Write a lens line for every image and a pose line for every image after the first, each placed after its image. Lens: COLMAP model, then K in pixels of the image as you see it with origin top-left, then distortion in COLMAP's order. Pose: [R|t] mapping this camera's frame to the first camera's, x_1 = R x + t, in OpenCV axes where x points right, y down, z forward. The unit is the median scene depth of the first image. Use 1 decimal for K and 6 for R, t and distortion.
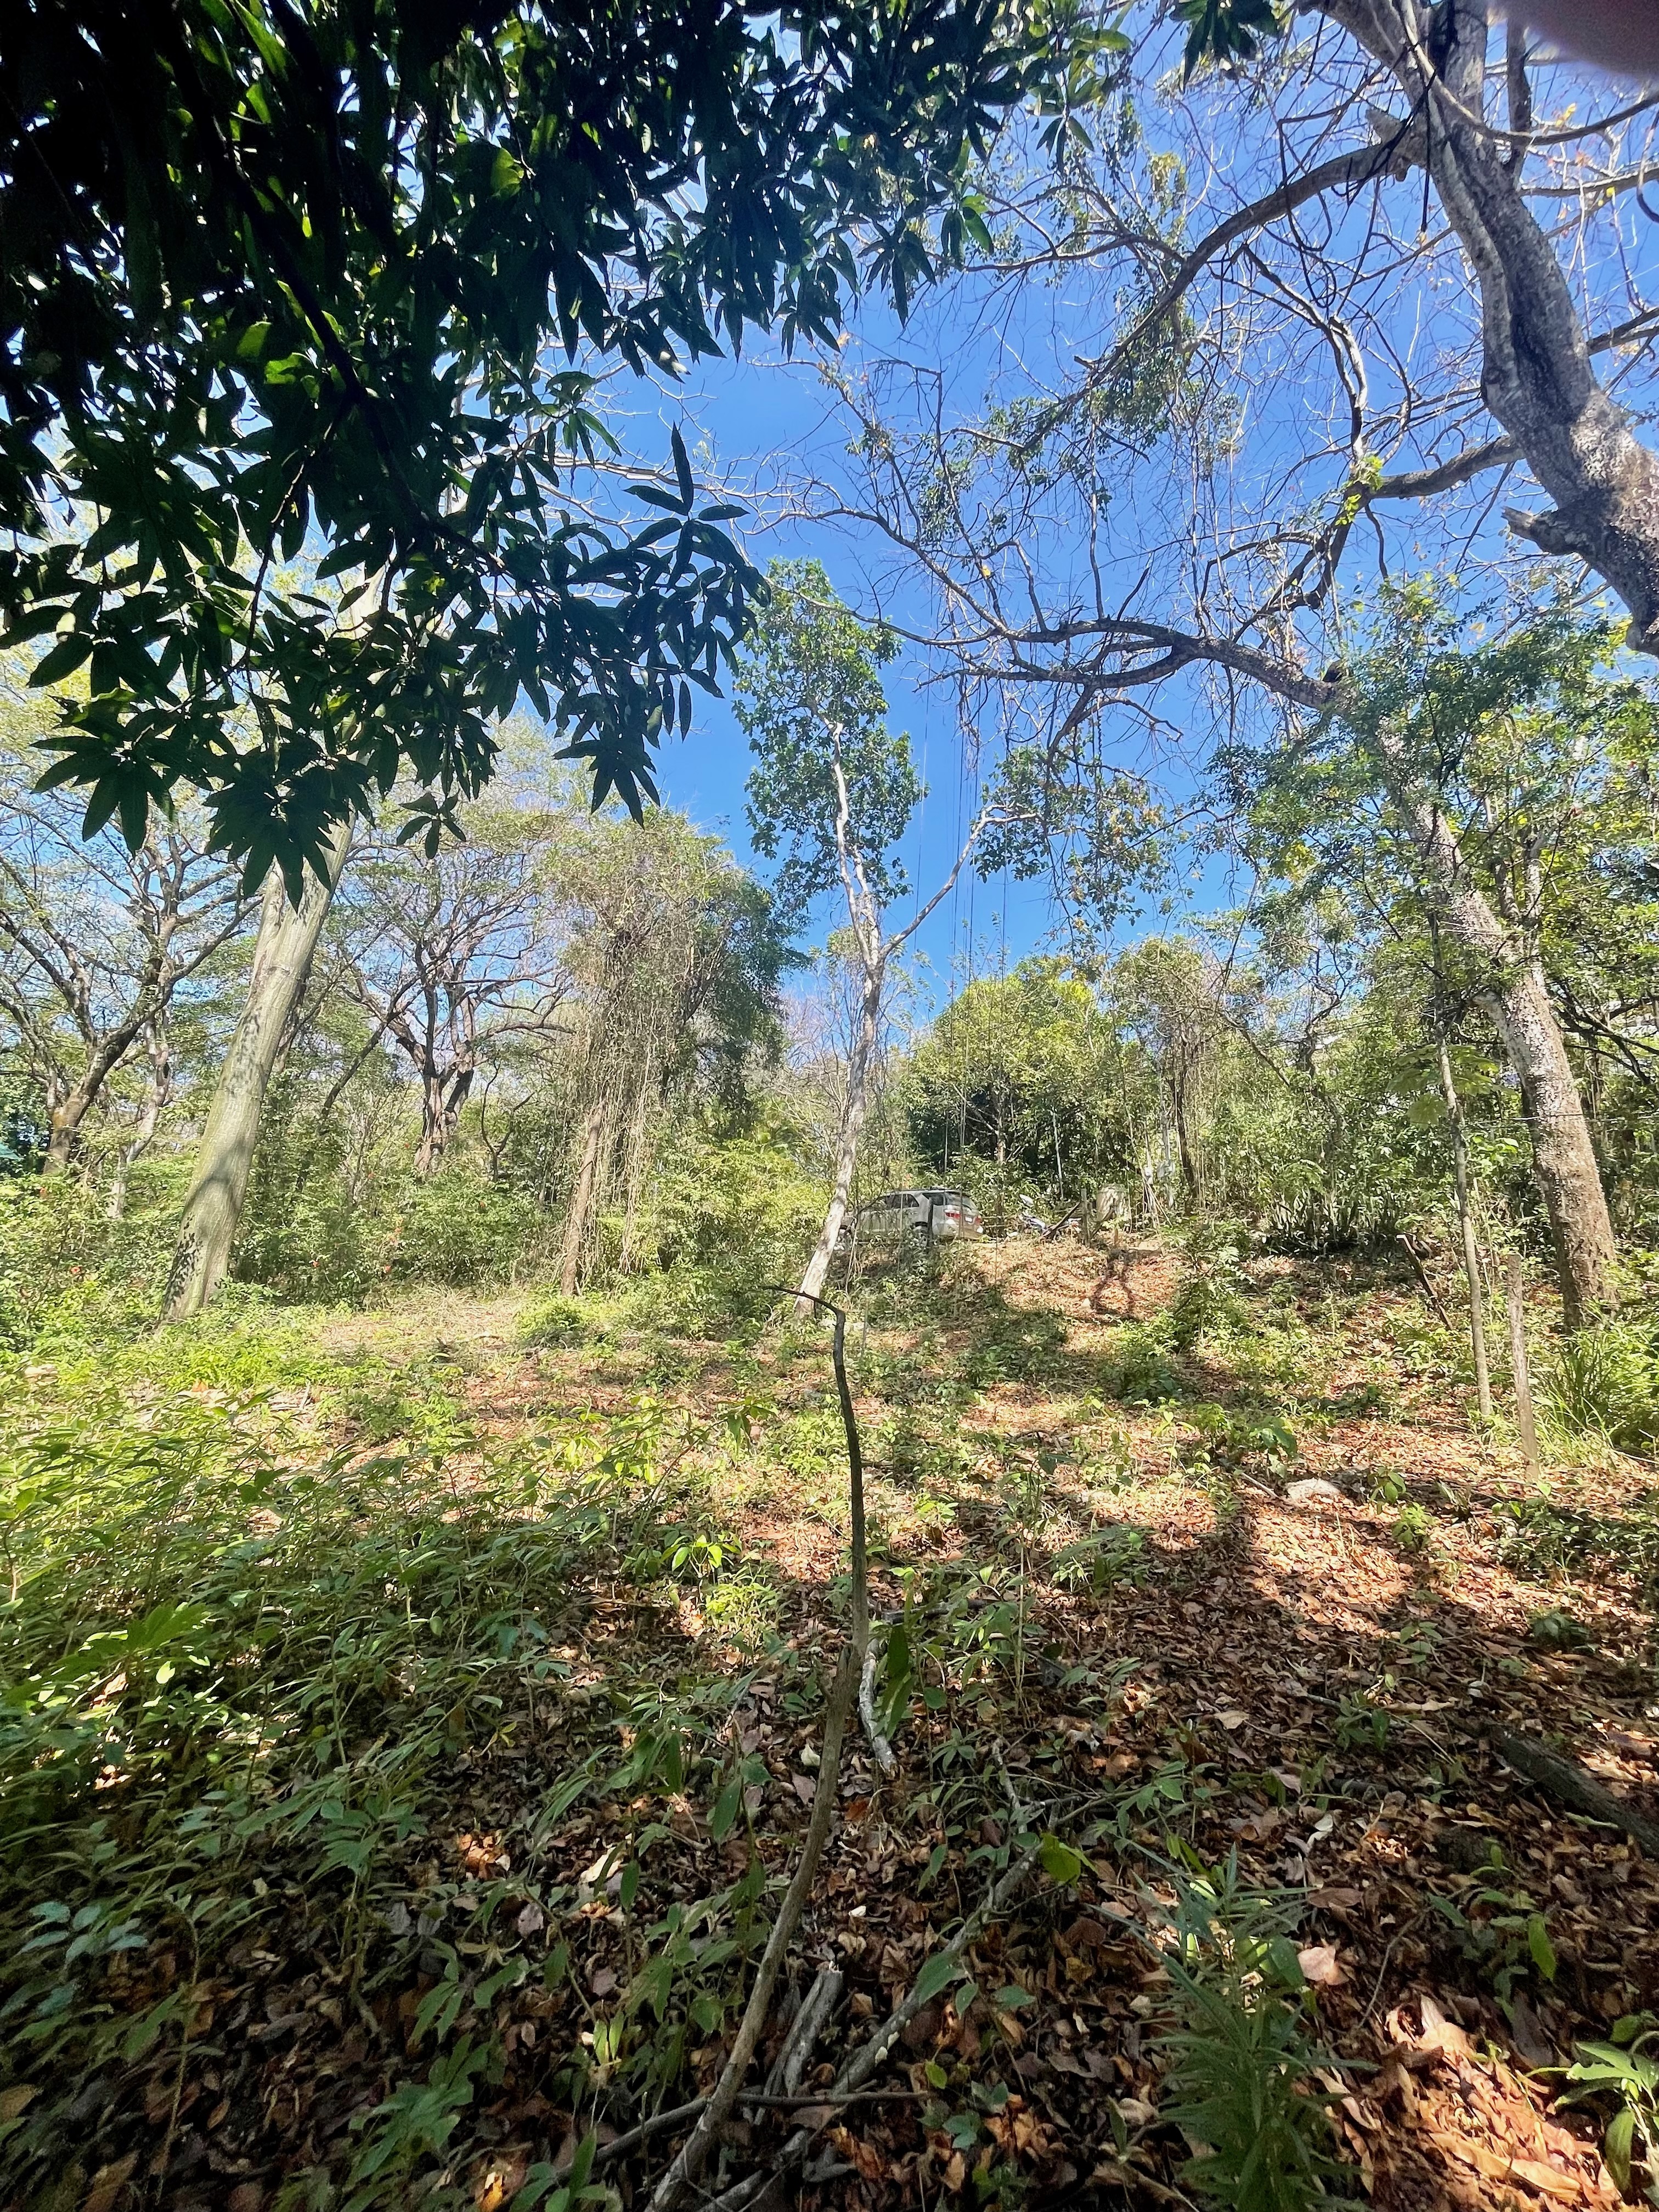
lens RADIAL K [[891.8, 0, 829.3], [0, 891.8, 1110.0], [0, 0, 1]] dist [-0.003566, 0.000425]
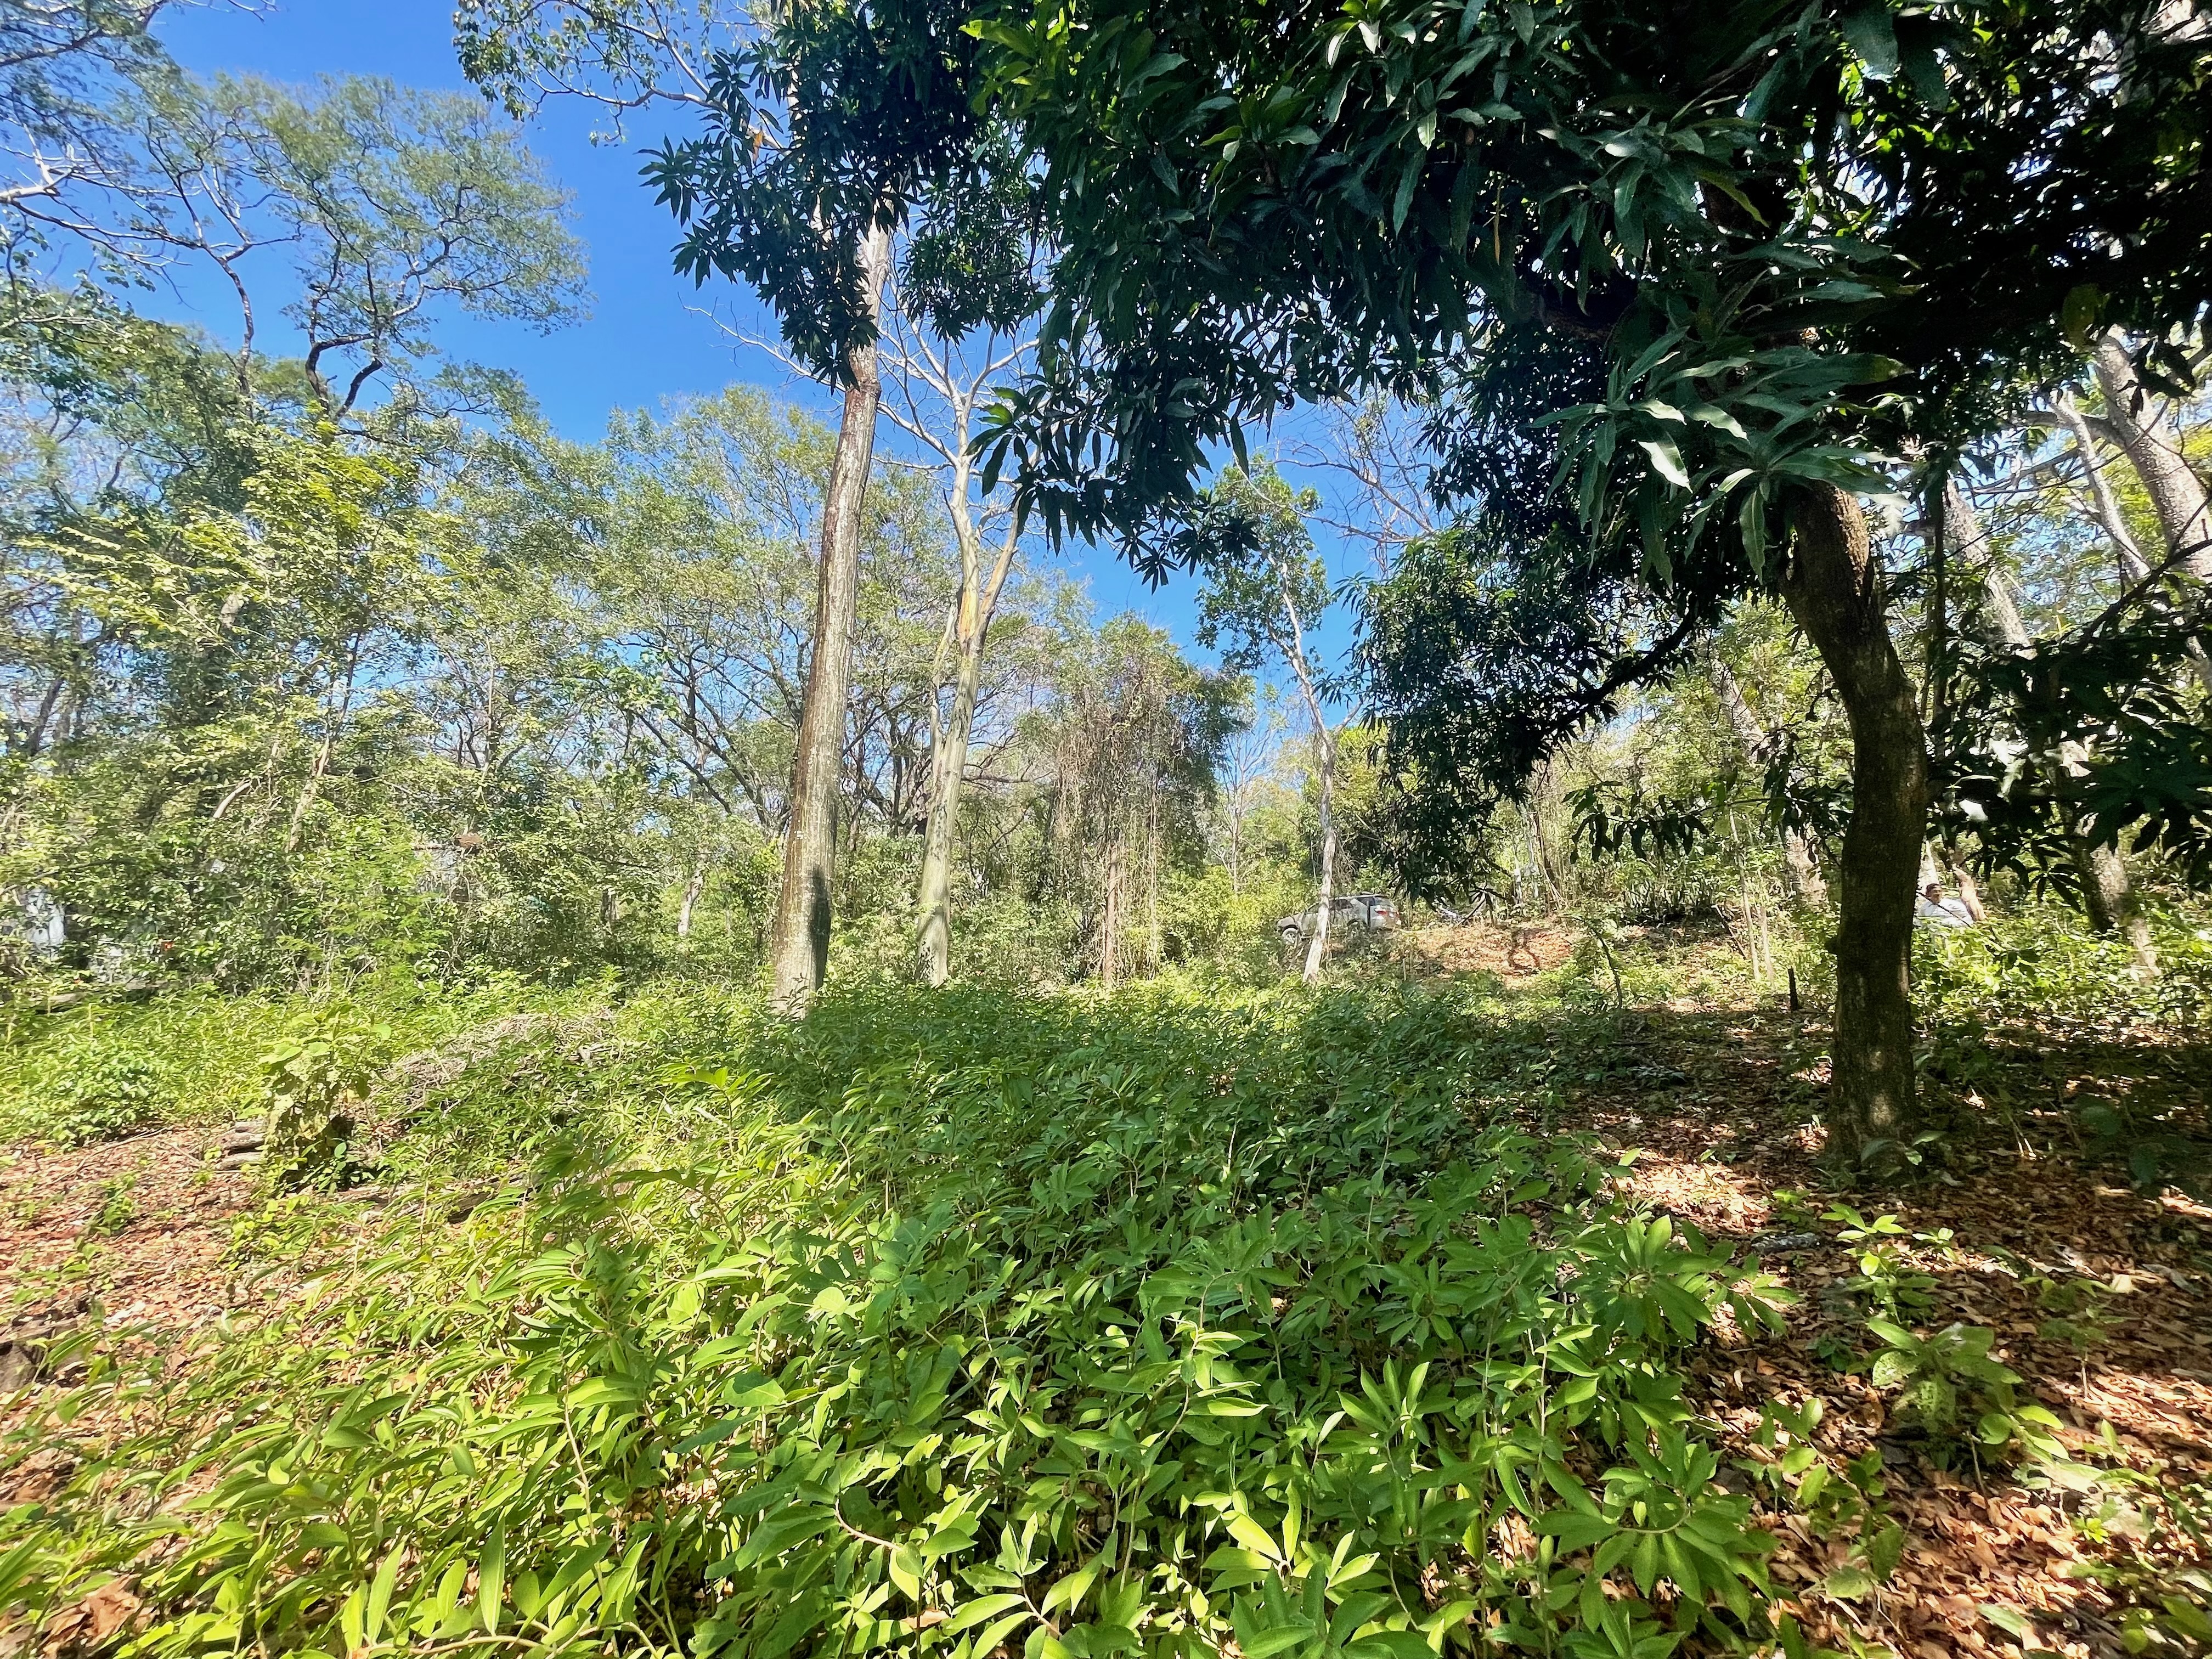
lens RADIAL K [[891.8, 0, 1108.1], [0, 891.8, 826.1], [0, 0, 1]] dist [-0.003566, 0.000425]
pose [[0.998169, -0.055906, -0.023102, -0.486105], [0.055952, 0.998432, 0.001375, -0.080930], [0.022989, -0.002665, 0.999732, -0.758929]]
